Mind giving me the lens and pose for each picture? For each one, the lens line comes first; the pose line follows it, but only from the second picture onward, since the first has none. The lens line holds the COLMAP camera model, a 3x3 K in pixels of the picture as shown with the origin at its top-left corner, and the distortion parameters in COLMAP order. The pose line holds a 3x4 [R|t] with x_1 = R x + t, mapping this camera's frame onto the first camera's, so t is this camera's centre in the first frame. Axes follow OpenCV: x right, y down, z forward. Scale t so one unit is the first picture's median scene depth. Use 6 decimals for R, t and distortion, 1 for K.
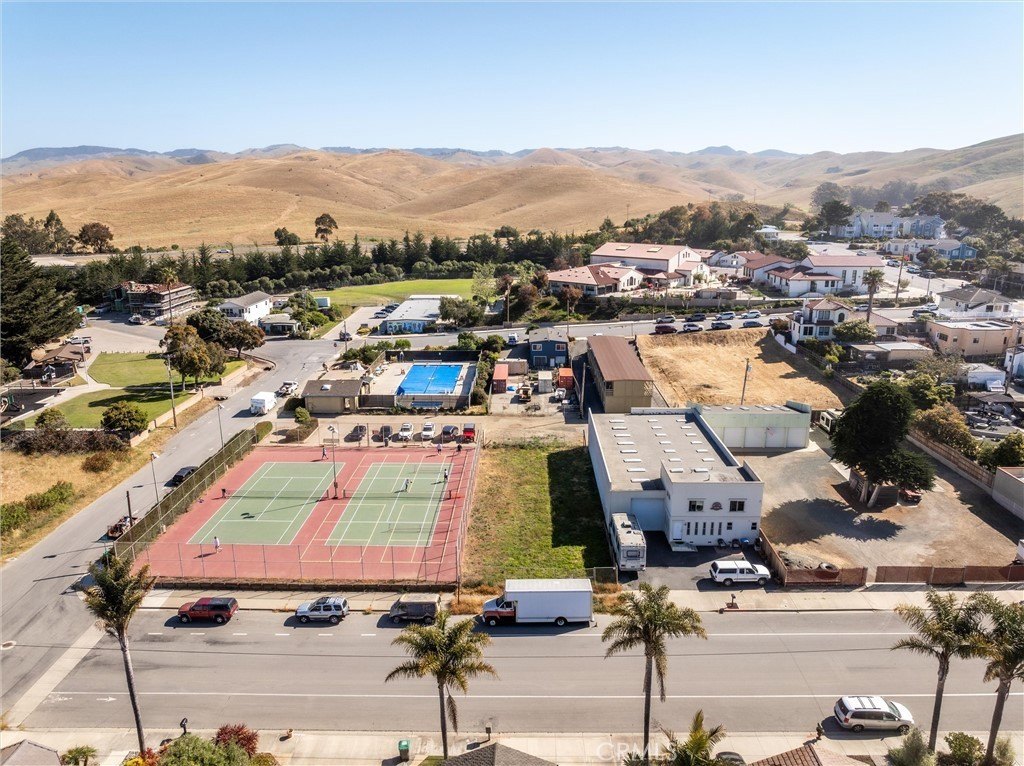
lens RADIAL K [[718.3, 0, 512.5], [0, 718.3, 385.5], [0, 0, 1]] dist [-0.027680, 0.012493]
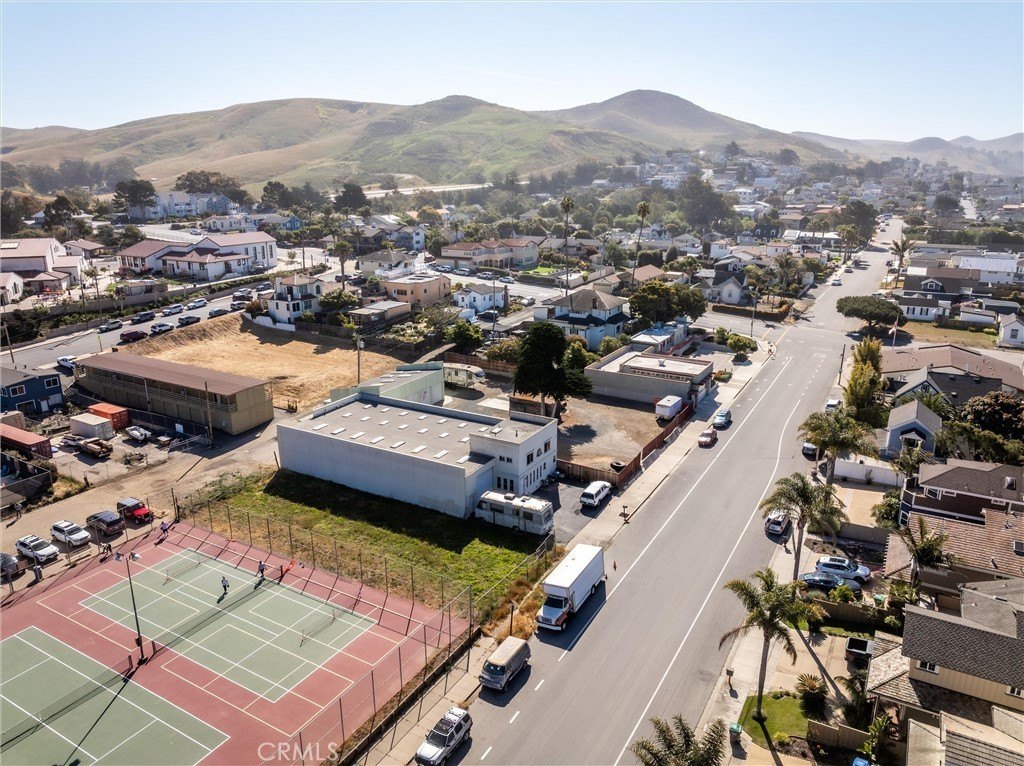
lens RADIAL K [[718.3, 0, 513.9], [0, 718.3, 384.3], [0, 0, 1]] dist [-0.027680, 0.012493]
pose [[0.481287, -0.246838, 0.841091, -0.378677], [0.225671, 0.962080, 0.153212, -0.066538], [-0.847015, 0.116071, 0.518741, 0.257743]]
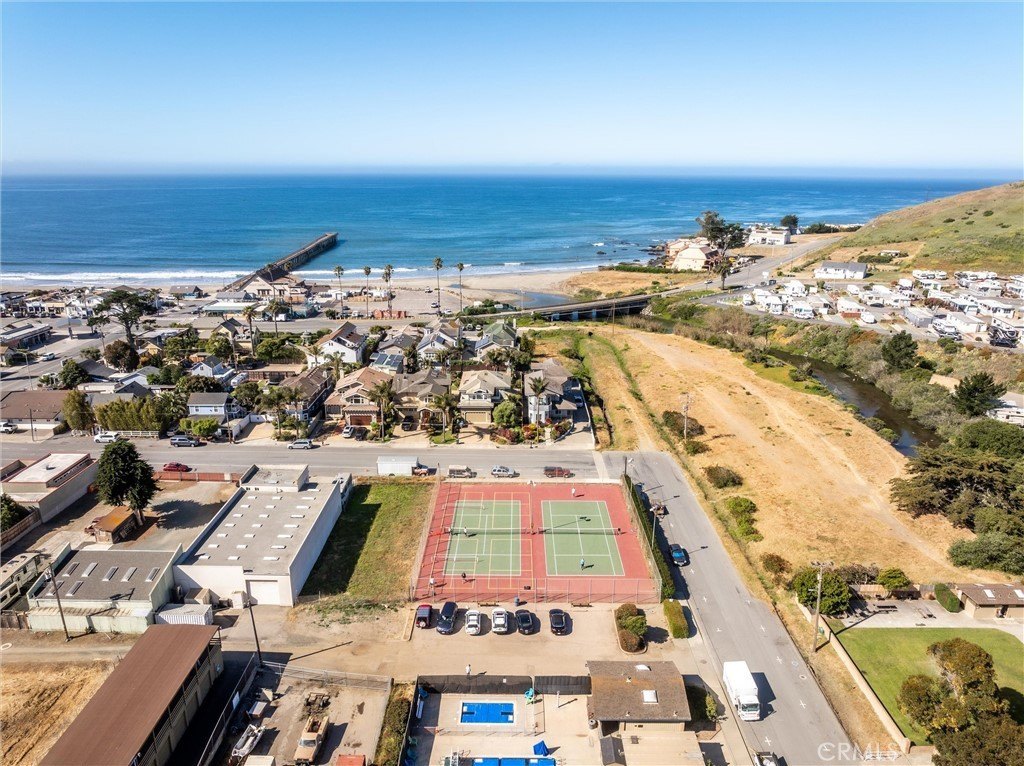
lens RADIAL K [[718.3, 0, 512.7], [0, 718.3, 384.8], [0, 0, 1]] dist [-0.027680, 0.012493]
pose [[-0.999890, 0.001620, -0.014713, -0.131110], [-0.006313, 0.852377, 0.522890, -0.519763], [0.013388, 0.522926, -0.852273, 1.351012]]
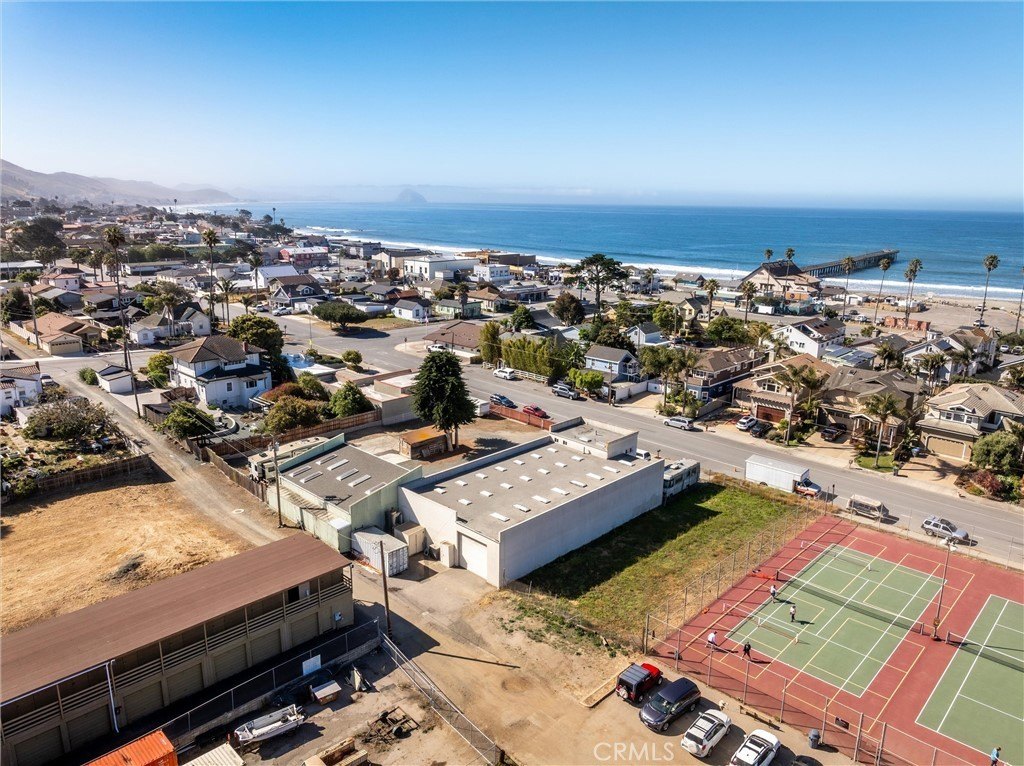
lens RADIAL K [[718.3, 0, 515.6], [0, 718.3, 382.5], [0, 0, 1]] dist [-0.027680, 0.012493]
pose [[-0.734761, -0.175212, 0.655307, -0.244032], [0.161997, 0.892786, 0.420345, -0.289670], [-0.658699, 0.415011, -0.627600, 1.095198]]
